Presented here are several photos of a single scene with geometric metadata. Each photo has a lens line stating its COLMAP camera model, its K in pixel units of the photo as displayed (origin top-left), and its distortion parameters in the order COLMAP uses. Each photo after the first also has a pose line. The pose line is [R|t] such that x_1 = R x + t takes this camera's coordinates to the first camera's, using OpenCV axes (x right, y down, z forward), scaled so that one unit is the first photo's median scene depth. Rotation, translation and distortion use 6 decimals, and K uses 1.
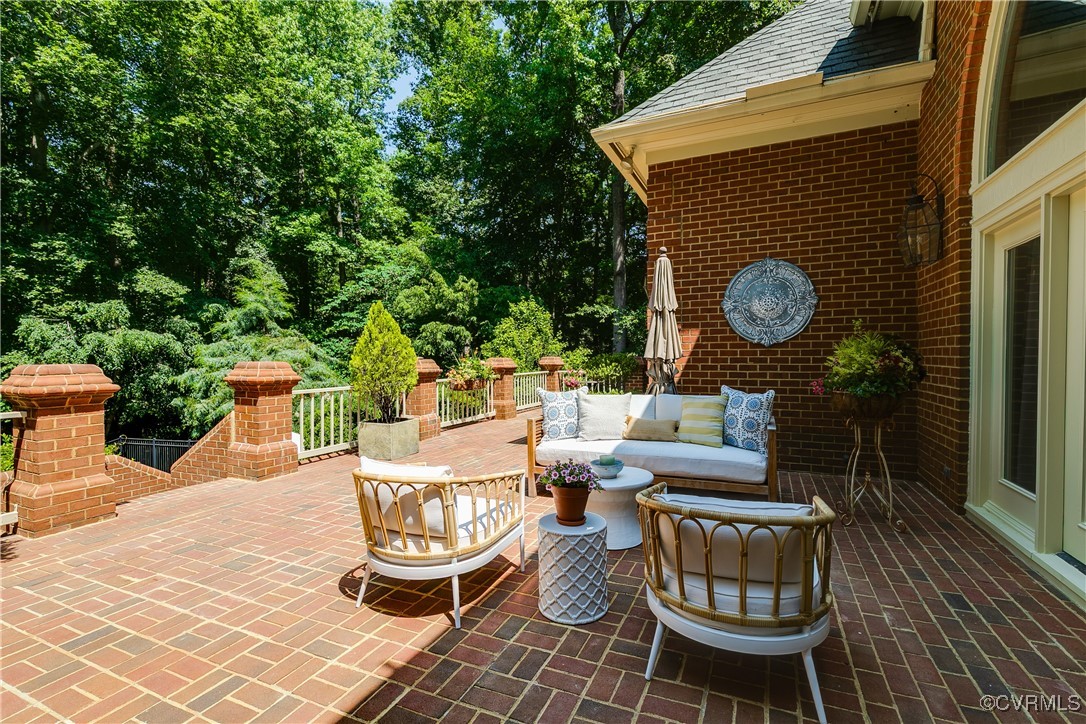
lens RADIAL K [[494.5, 0, 534.4], [0, 494.5, 360.7], [0, 0, 1]] dist [0.009639, -0.001822]
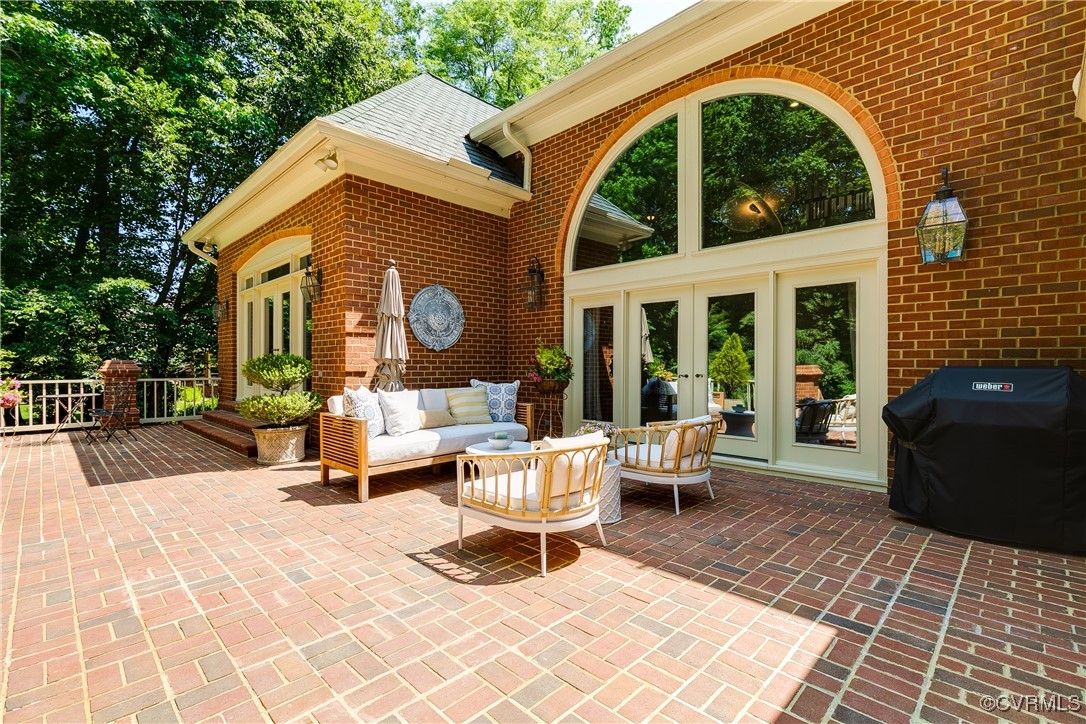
lens RADIAL K [[494.5, 0, 540.8], [0, 494.5, 363.4], [0, 0, 1]] dist [0.009639, -0.001822]
pose [[0.336112, 0.011831, 0.941748, -0.807343], [0.002708, 0.999905, -0.013528, 0.024776], [-0.941818, 0.007097, 0.336048, 0.370302]]
